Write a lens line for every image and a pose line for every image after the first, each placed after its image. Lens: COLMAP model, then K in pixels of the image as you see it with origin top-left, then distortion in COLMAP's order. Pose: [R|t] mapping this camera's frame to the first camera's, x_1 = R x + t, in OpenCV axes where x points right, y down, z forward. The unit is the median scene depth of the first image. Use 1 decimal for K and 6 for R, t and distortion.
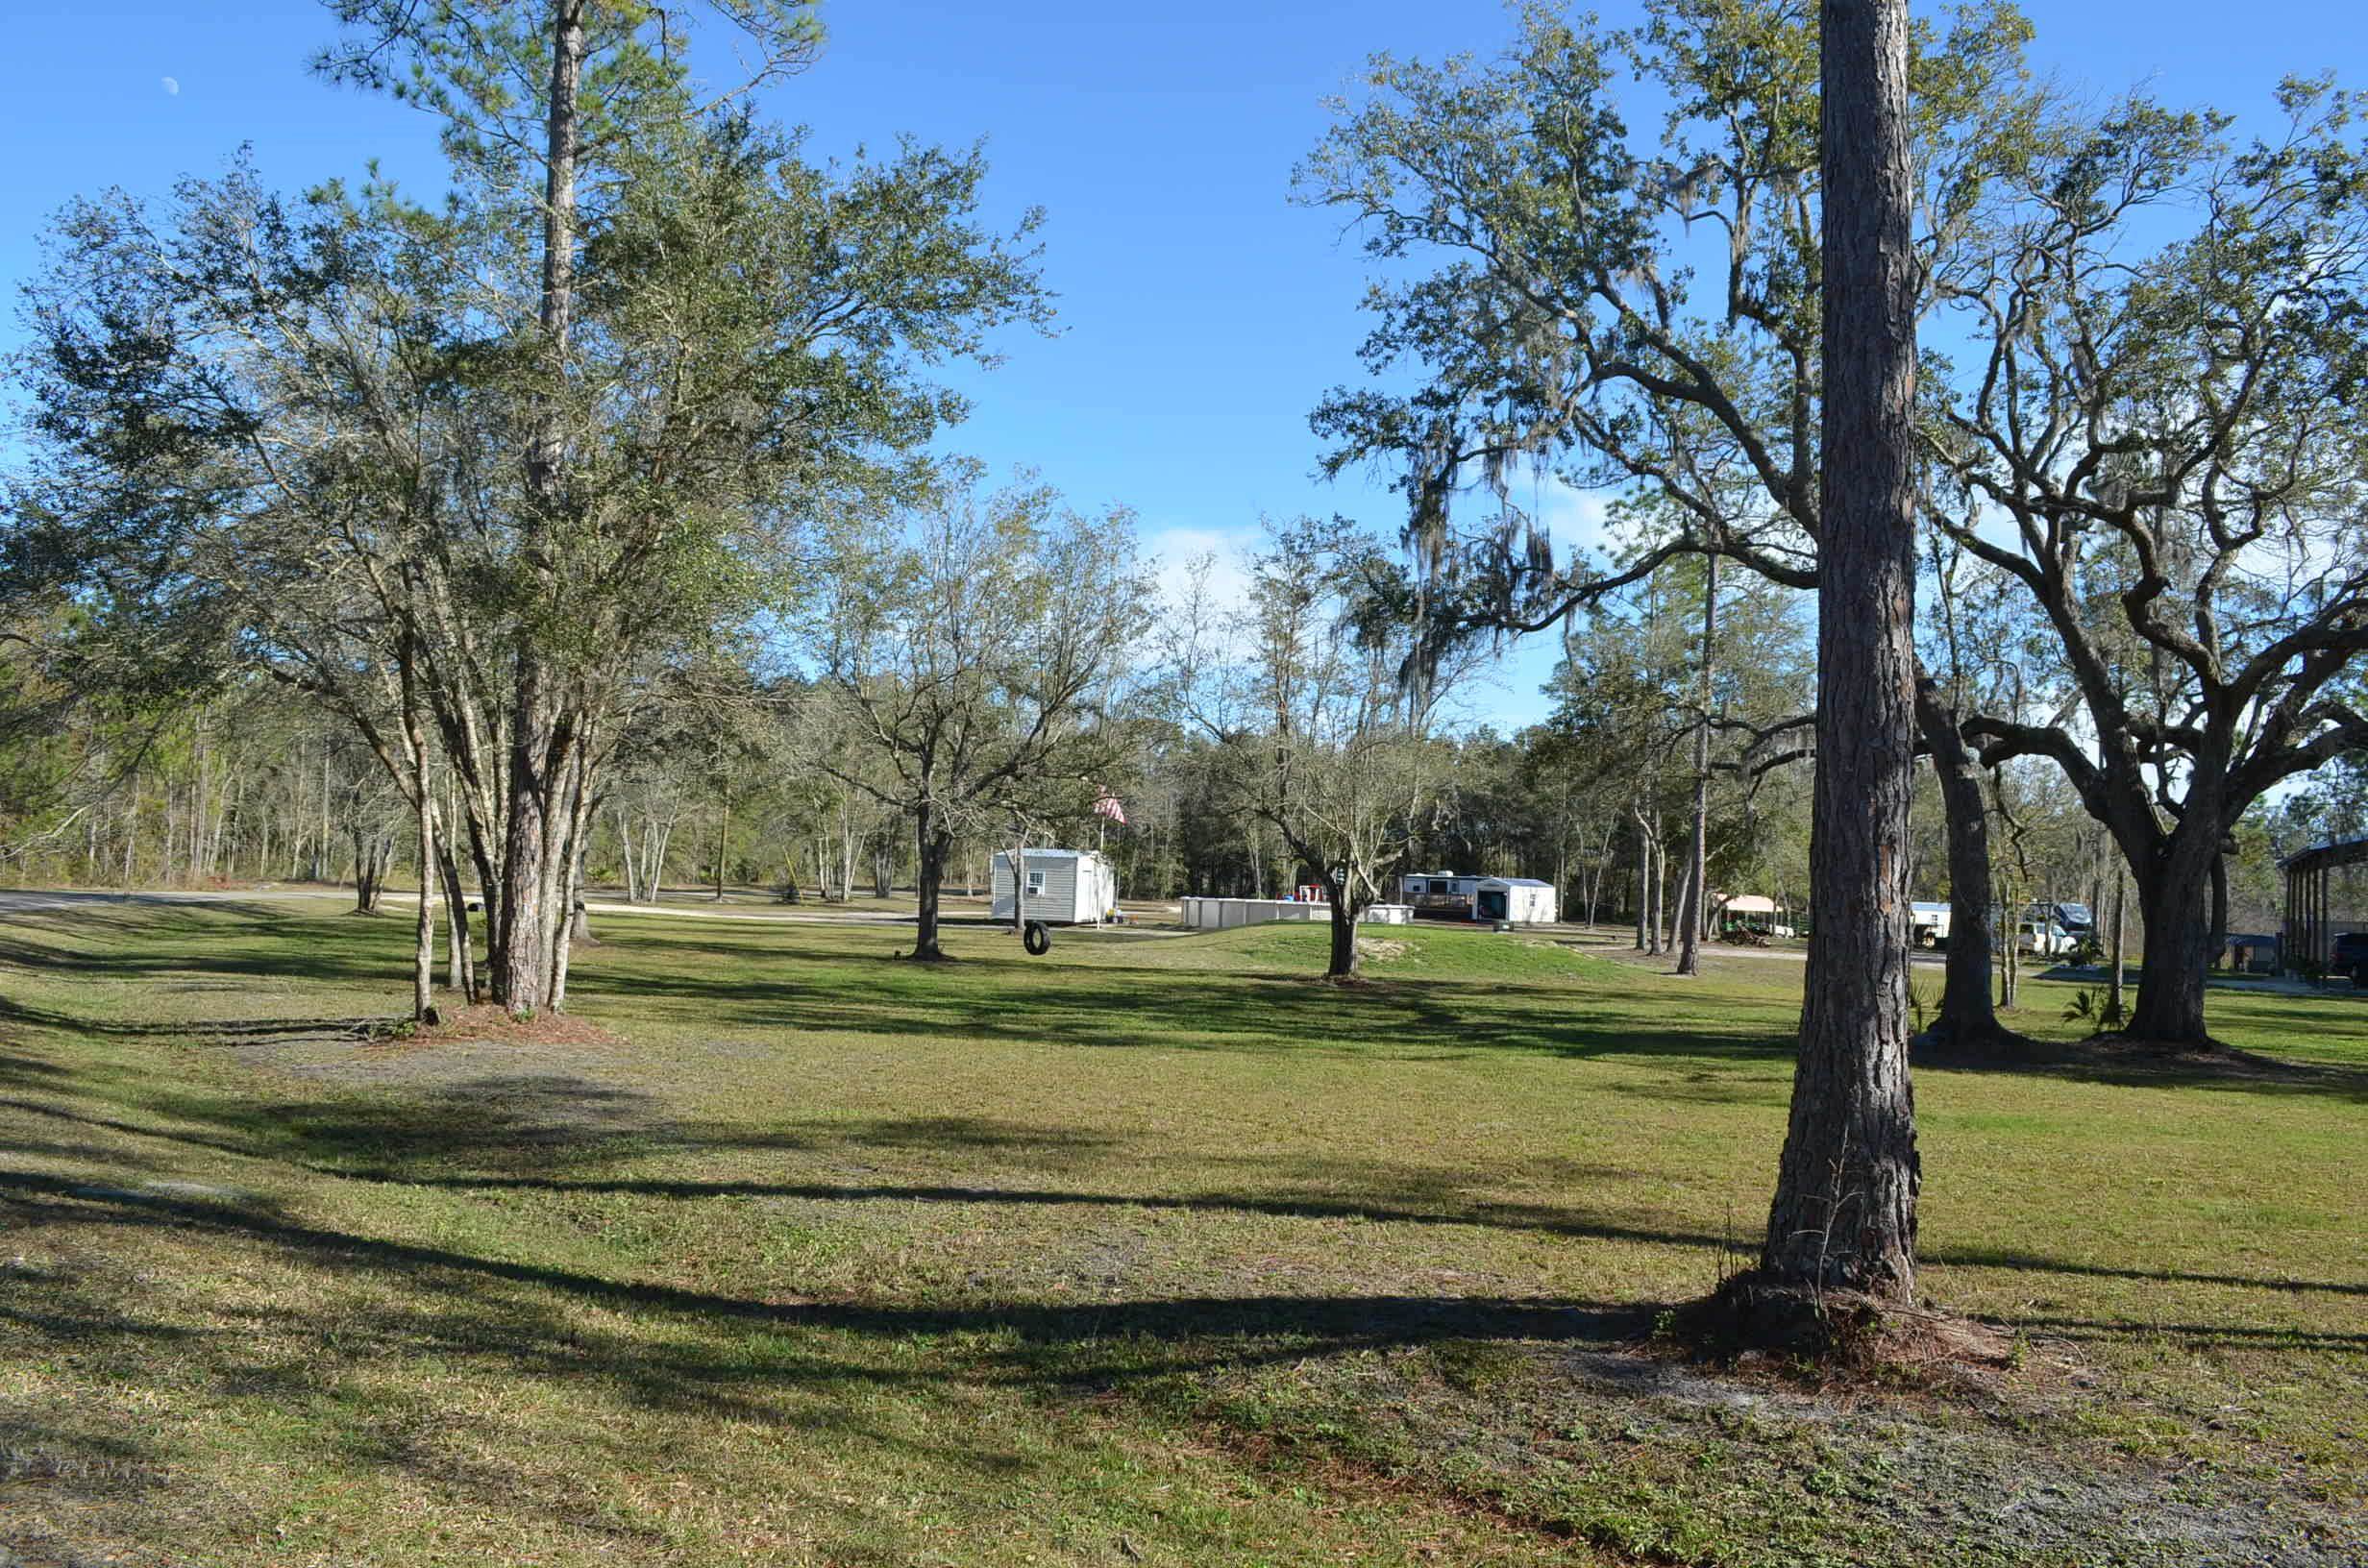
lens RADIAL K [[1850.7, 0, 1184.0], [0, 1850.7, 784.0], [0, 0, 1]] dist [-0.082860, 0.010880]
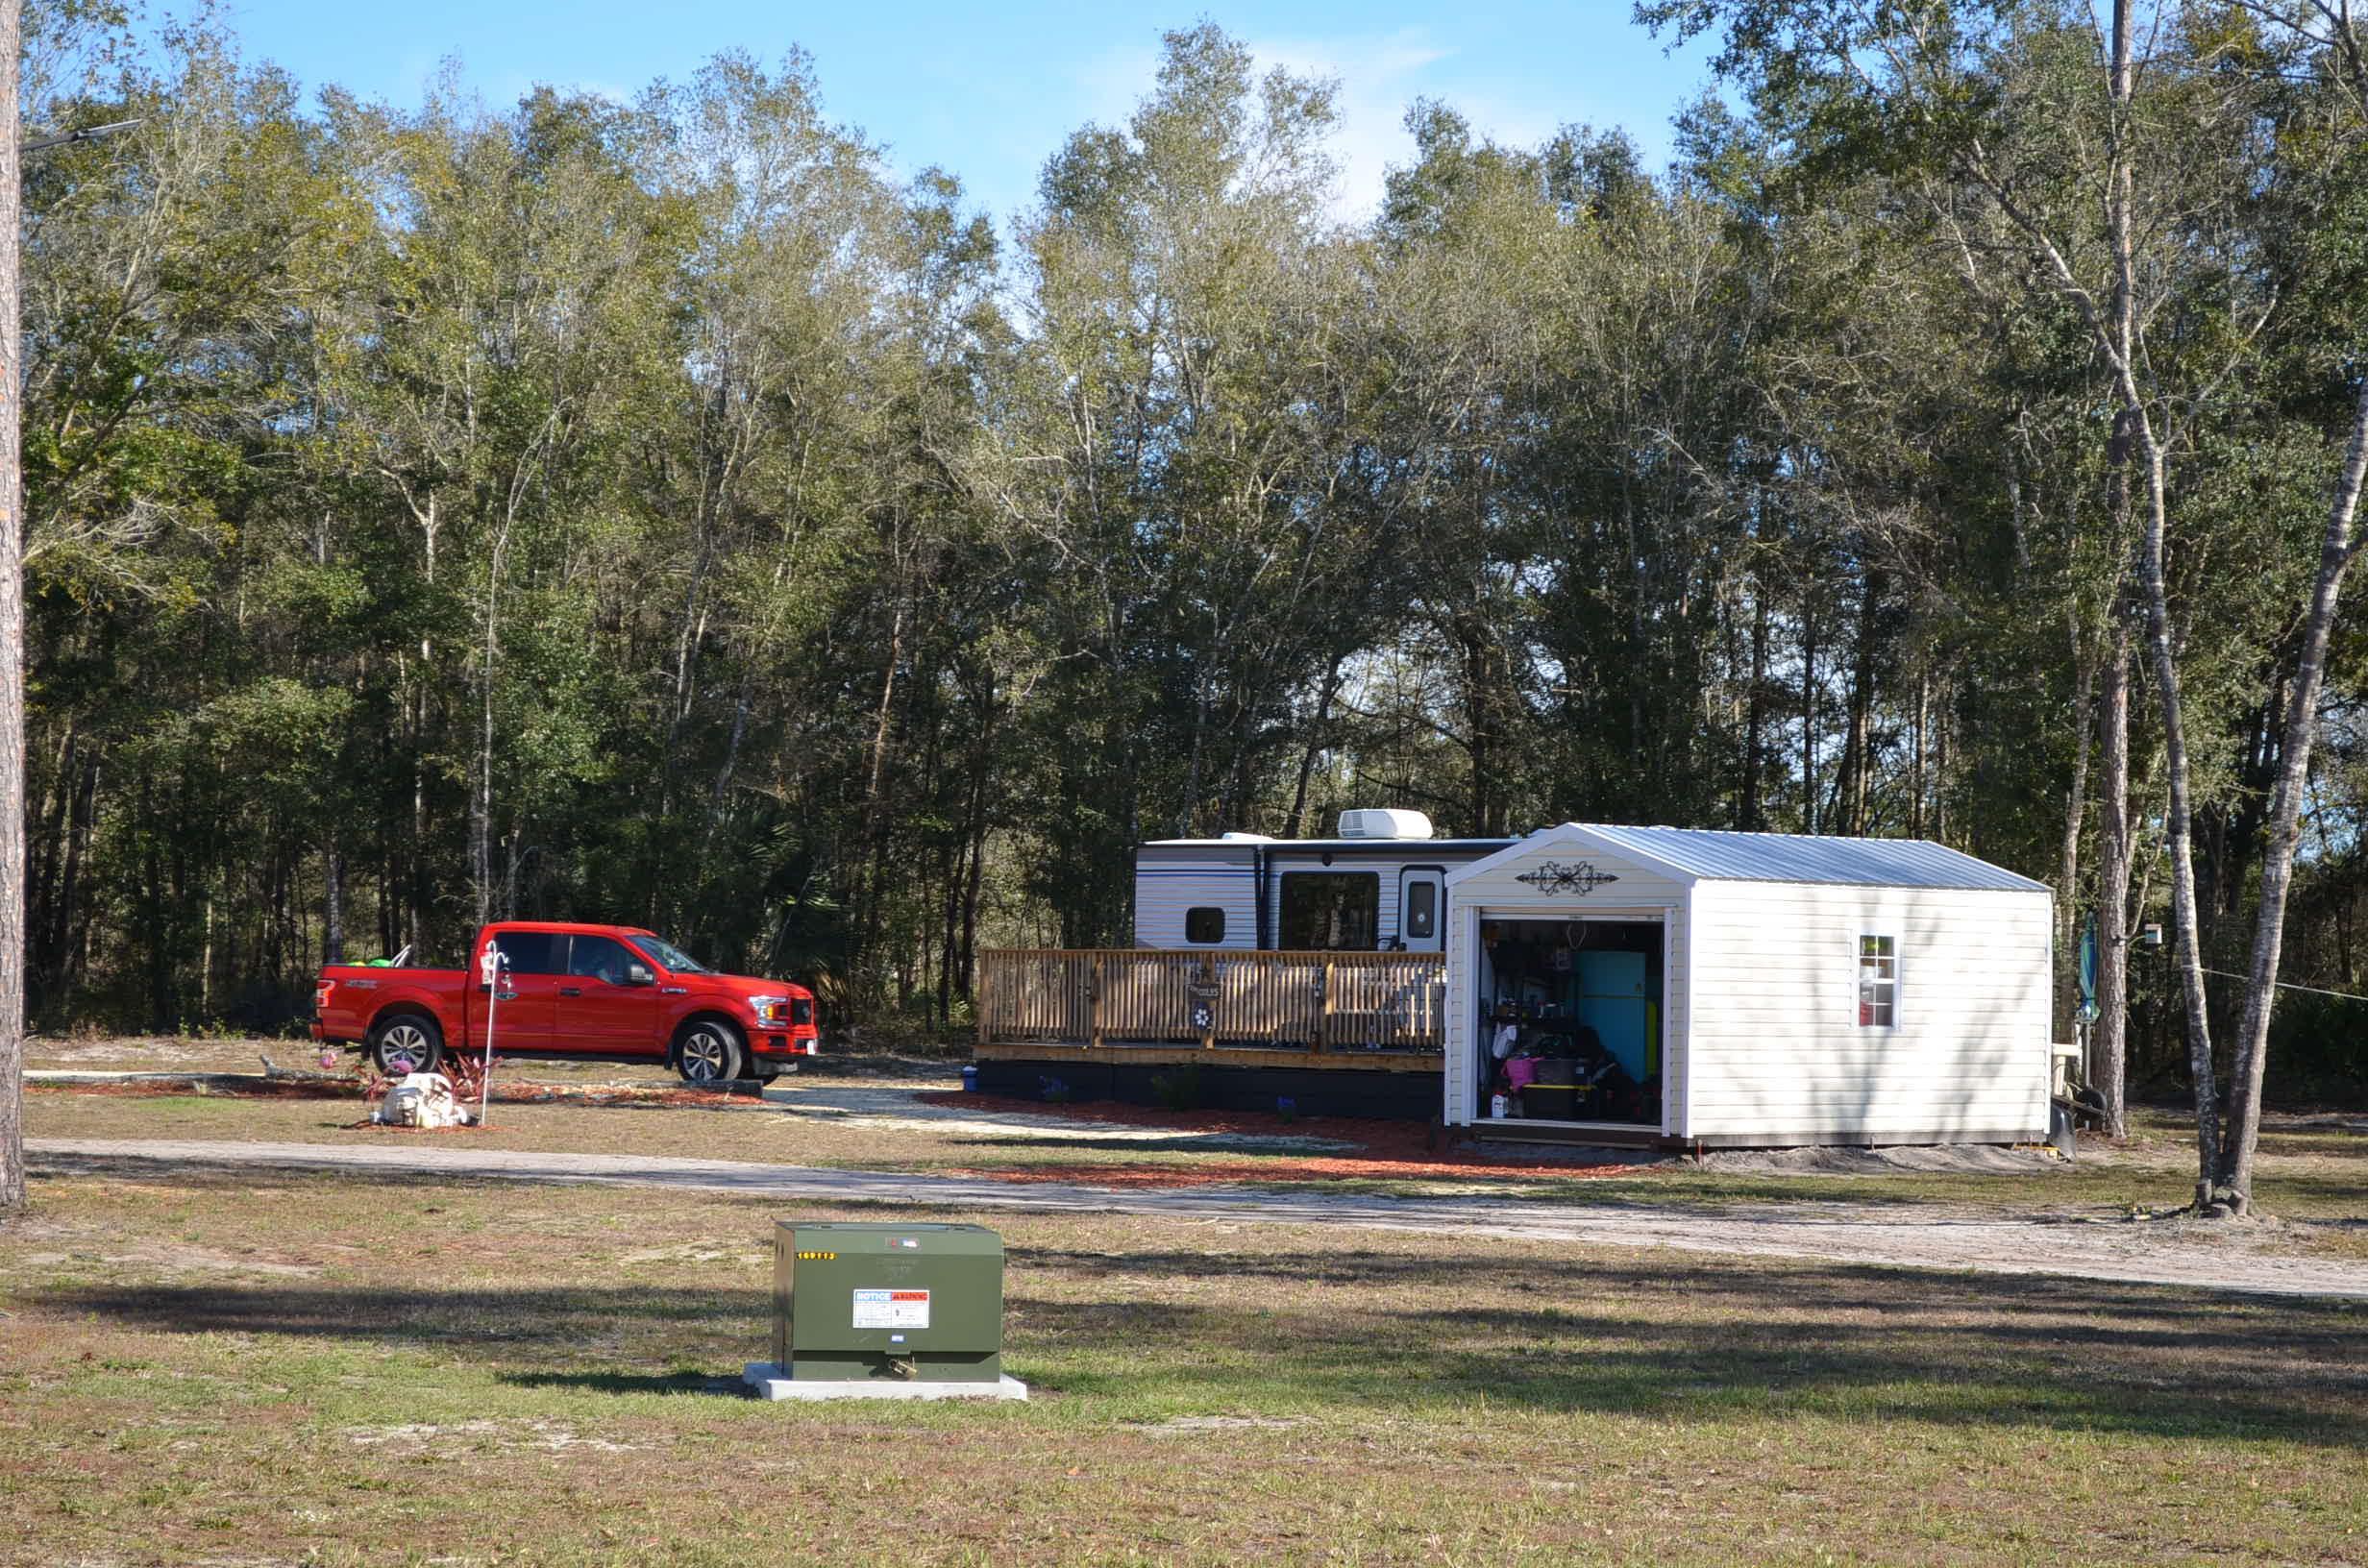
lens RADIAL K [[5251.6, 0, 1184.0], [0, 5251.6, 784.0], [0, 0, 1]] dist [-0.031578, -0.088880]
pose [[0.999341, -0.027868, -0.023279, 0.686300], [0.028278, 0.999447, 0.017511, 0.187353], [0.022778, -0.018158, 0.999576, 2.840410]]
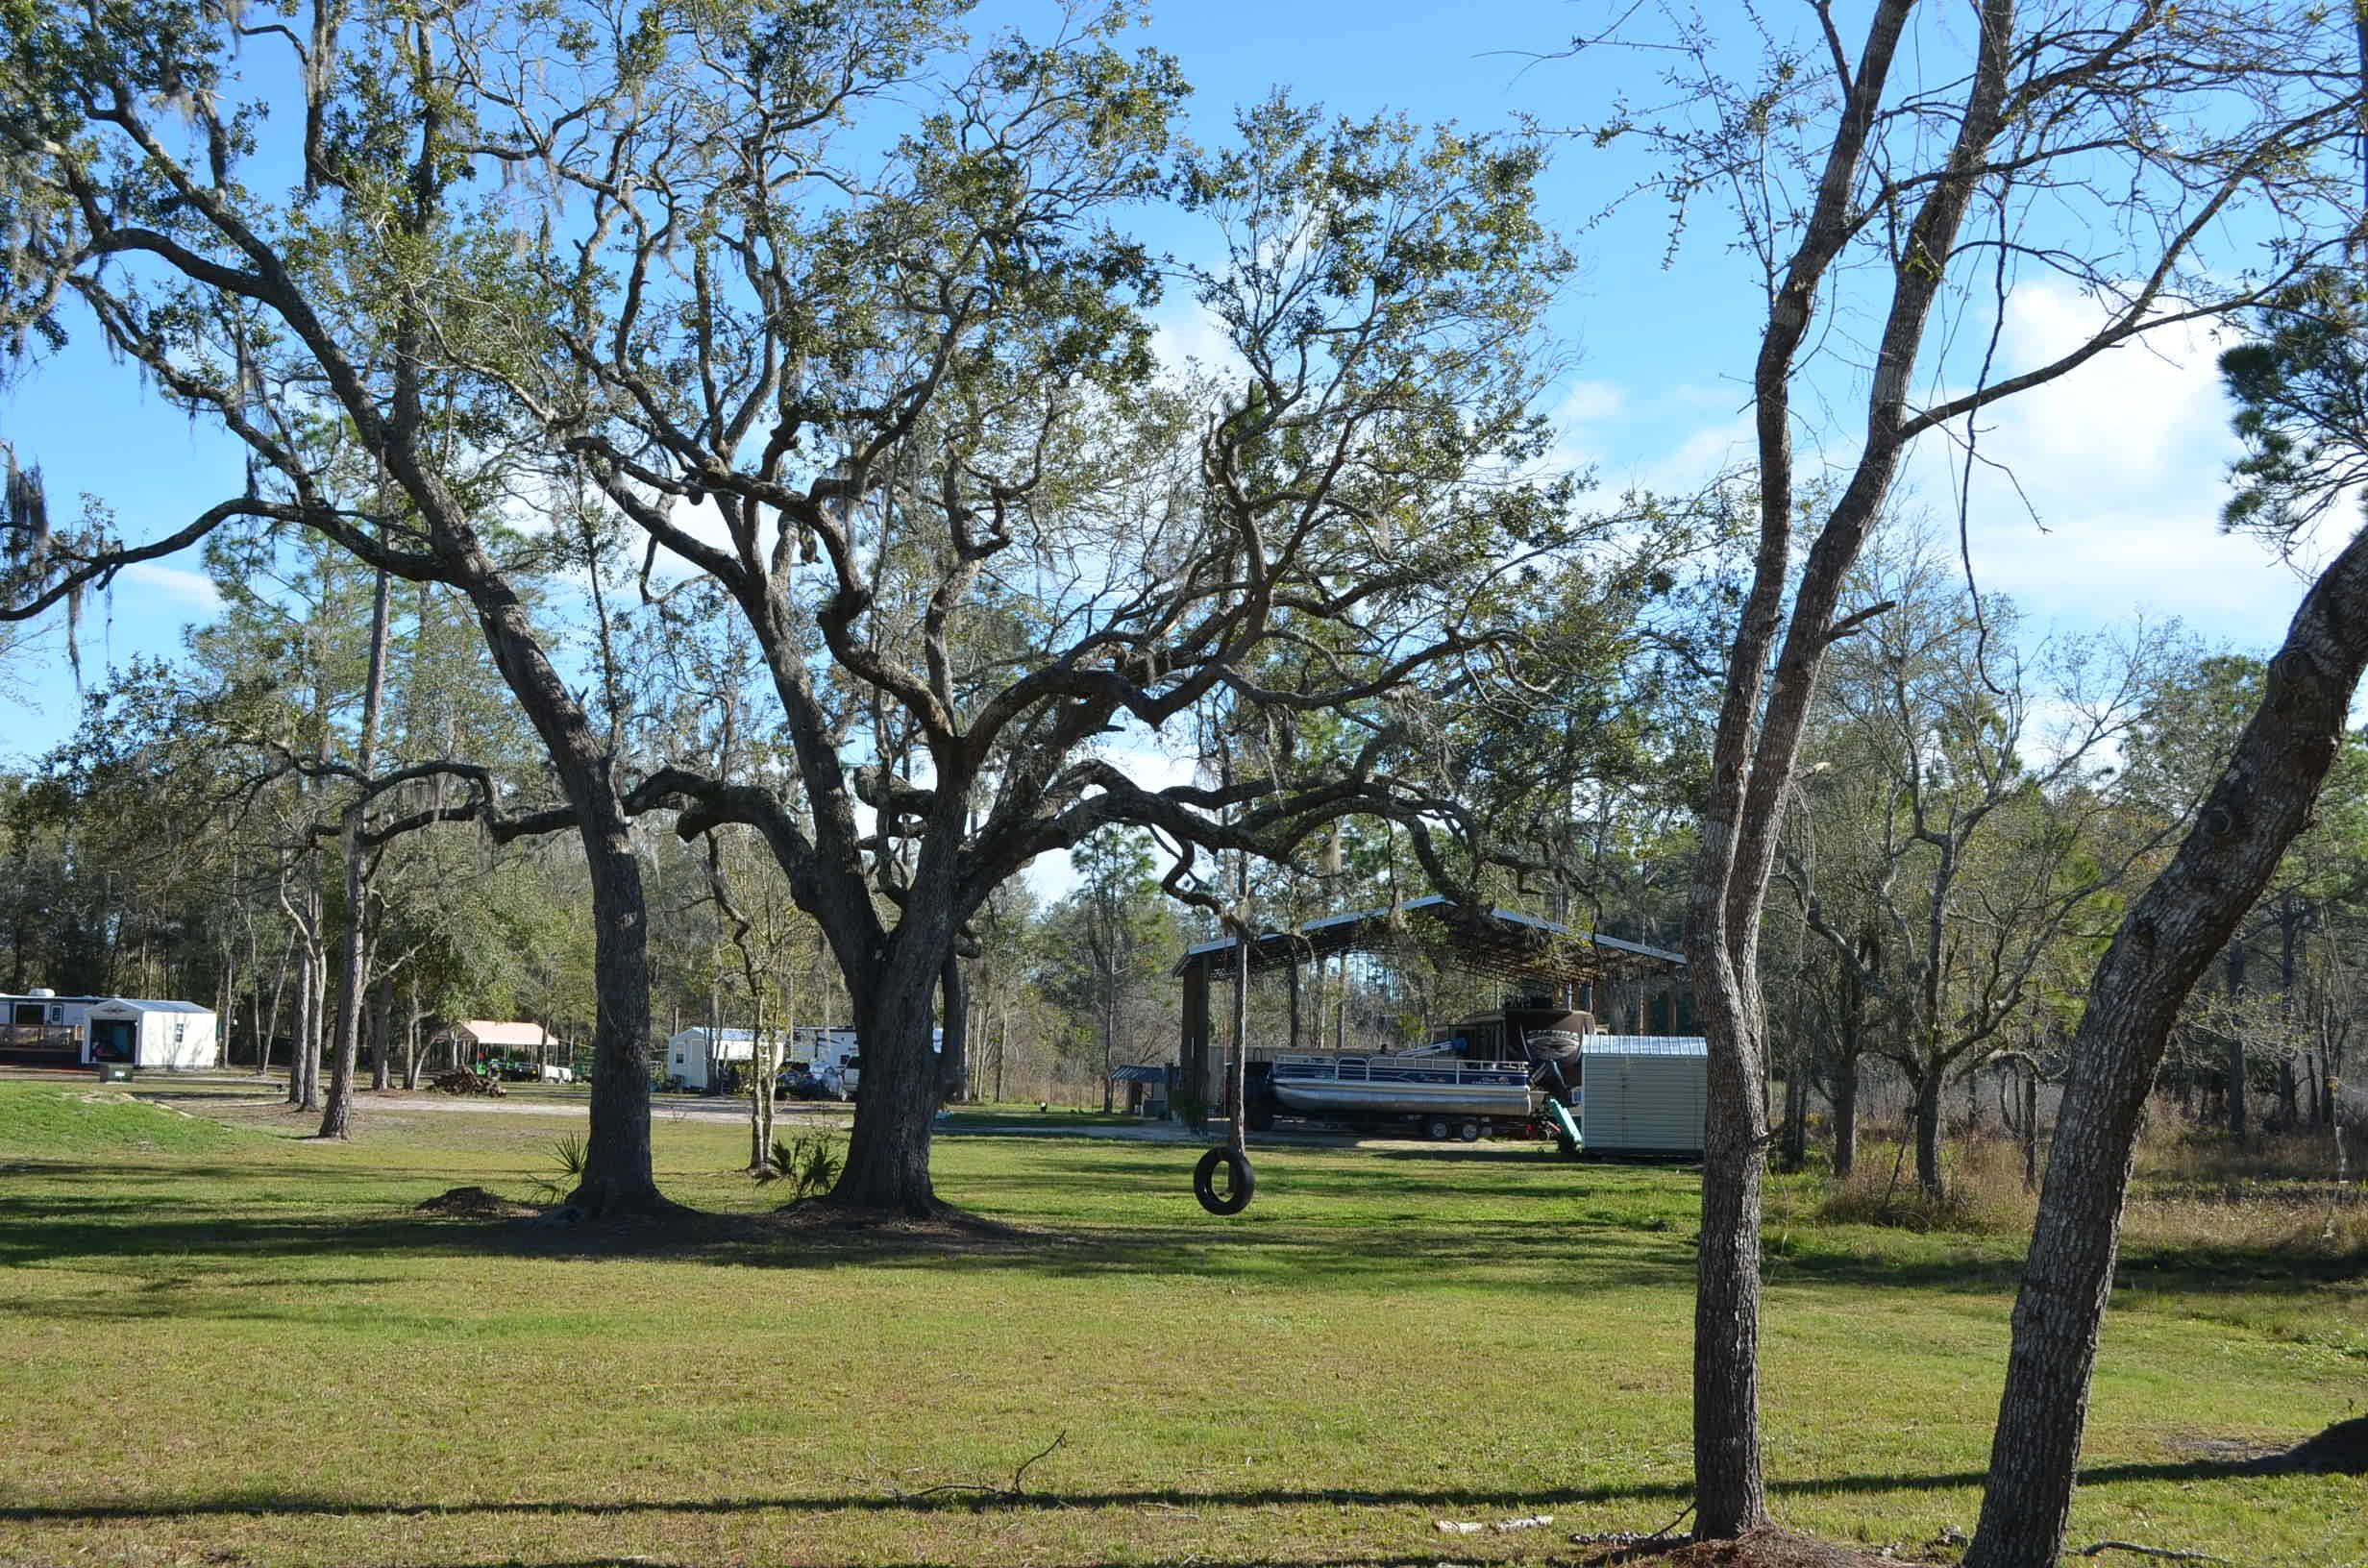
lens RADIAL K [[2731.8, 0, 1184.0], [0, 2731.8, 784.0], [0, 0, 1]] dist [-0.066935, 0.043248]
pose [[0.866341, 0.027342, 0.498703, 0.077648], [-0.013518, 0.999418, -0.031313, 0.000330], [-0.499269, 0.020386, 0.866207, -0.047507]]
